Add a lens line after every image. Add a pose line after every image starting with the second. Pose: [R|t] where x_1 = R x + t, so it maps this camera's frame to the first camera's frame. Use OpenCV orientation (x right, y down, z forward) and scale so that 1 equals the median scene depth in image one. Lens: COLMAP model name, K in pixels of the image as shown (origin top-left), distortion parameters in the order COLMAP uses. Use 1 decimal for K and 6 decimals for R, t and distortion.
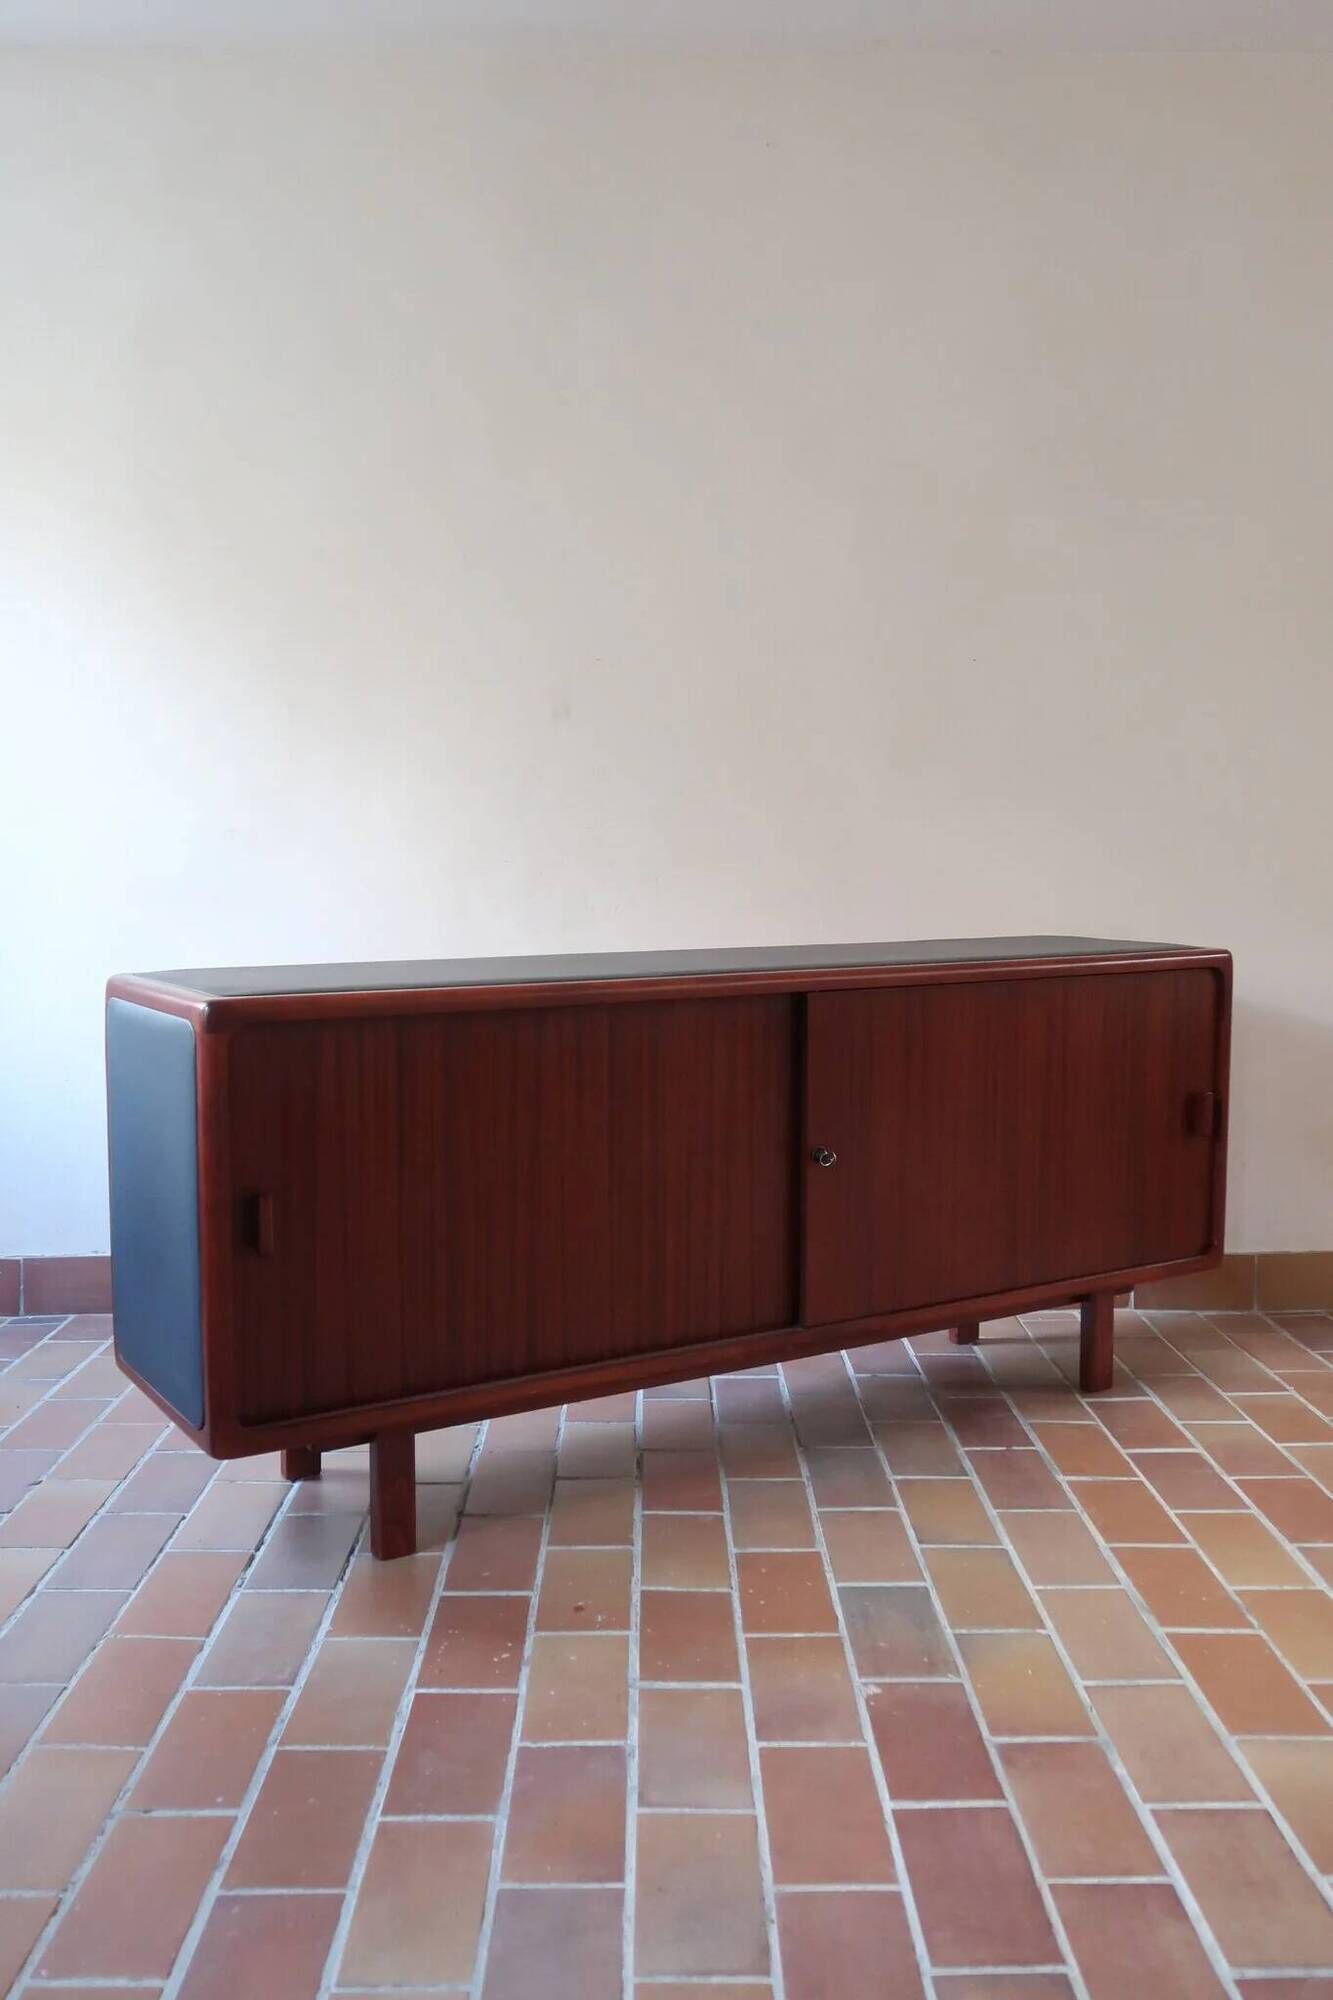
lens RADIAL K [[1747.4, 0, 668.1], [0, 1747.4, 988.5], [0, 0, 1]] dist [0.001843, -0.020988]
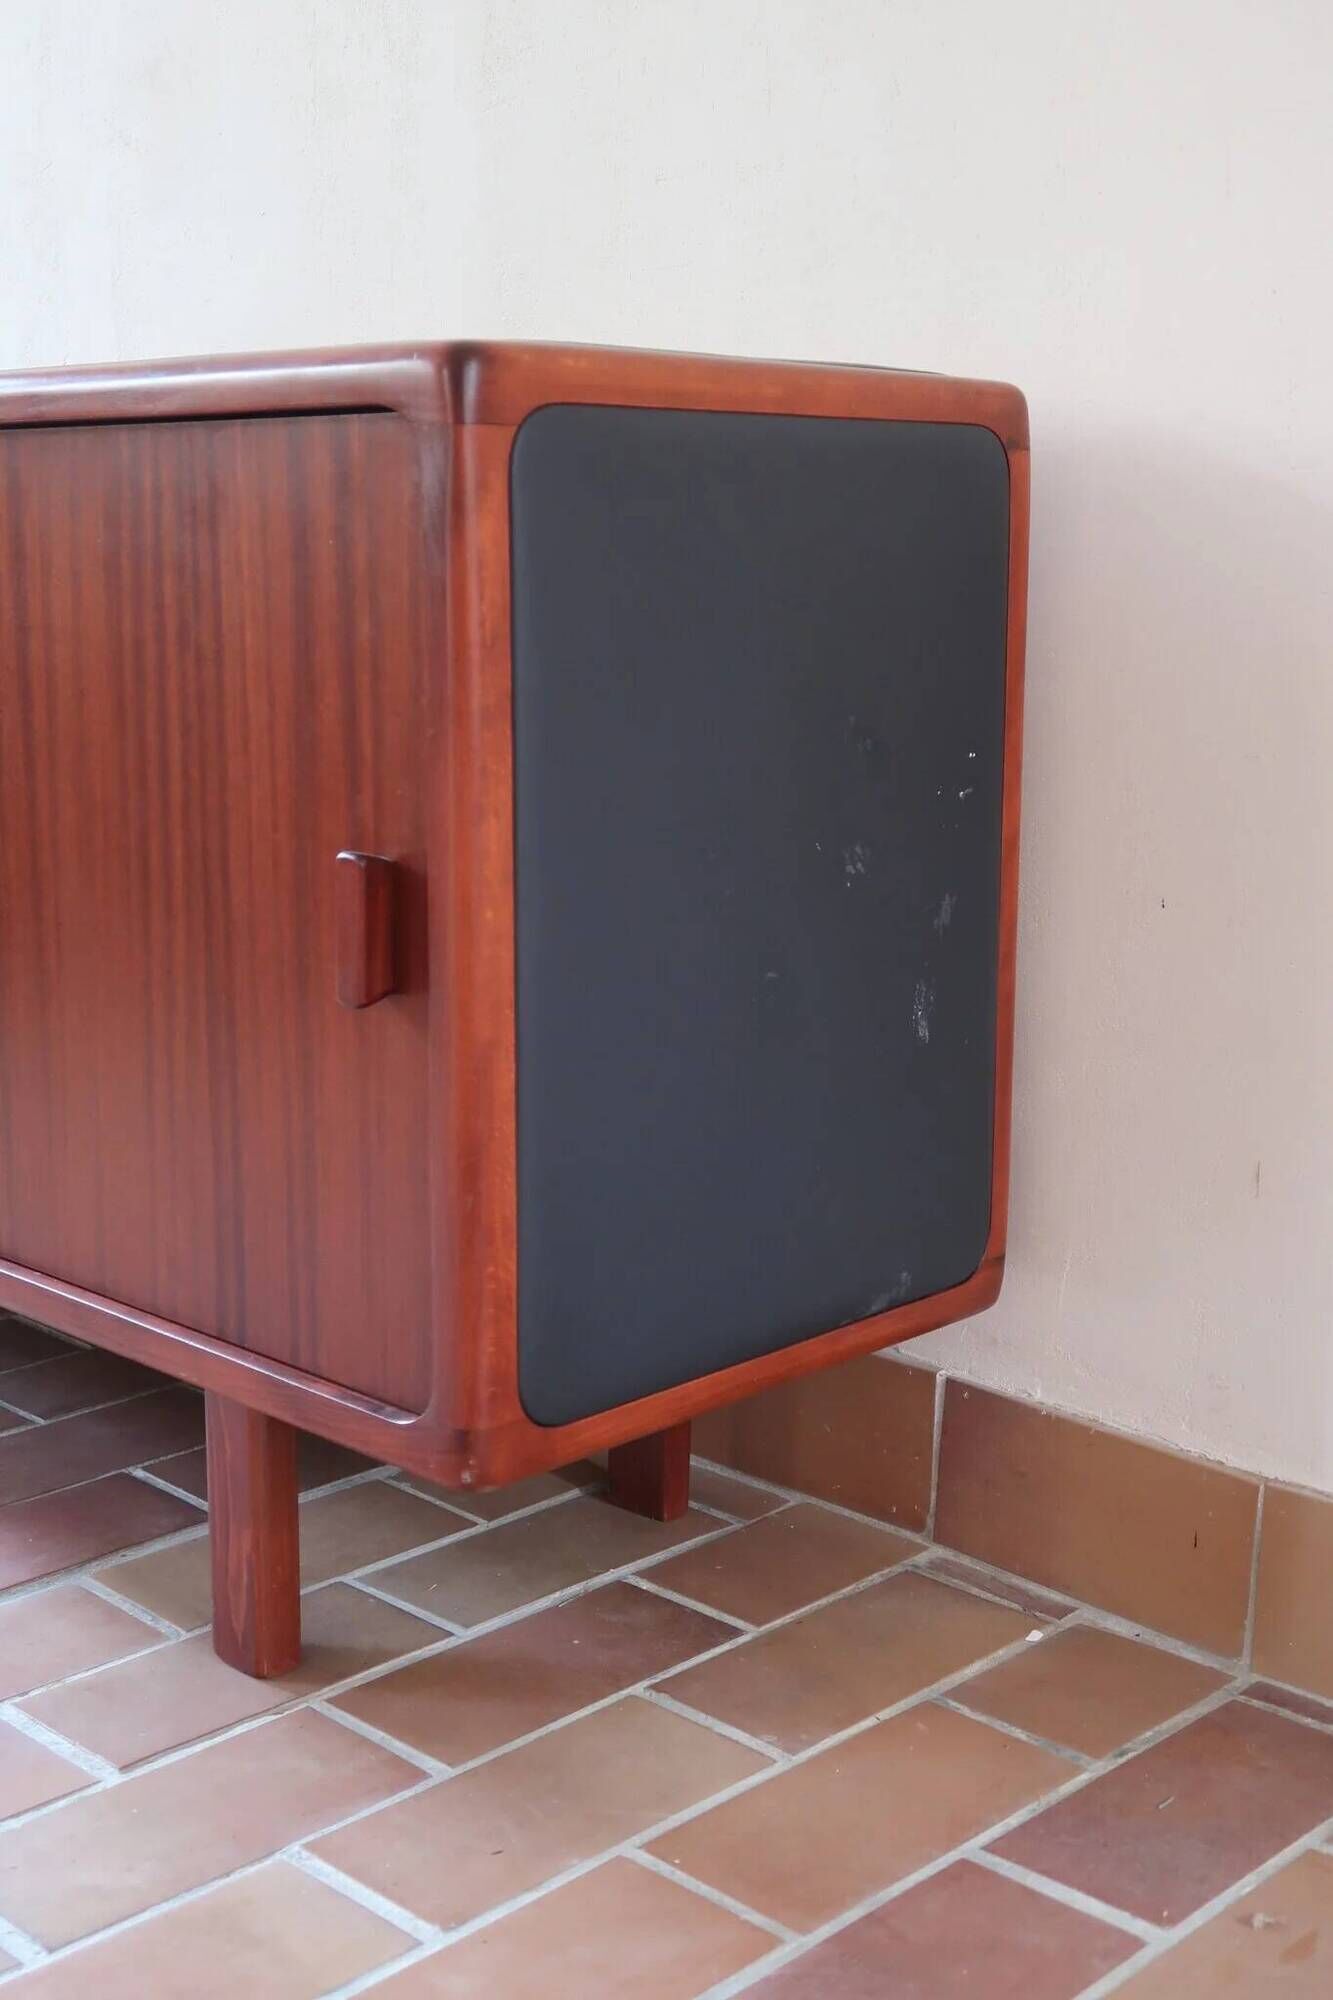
lens RADIAL K [[2466.3, 0, 674.6], [0, 2466.3, 1009.5], [0, 0, 1]] dist [-0.000699, 0.000000]
pose [[0.706287, 0.140749, -0.693793, 0.931809], [-0.064757, 0.988773, 0.134668, 0.039855], [0.704958, -0.050187, 0.707472, 1.098670]]
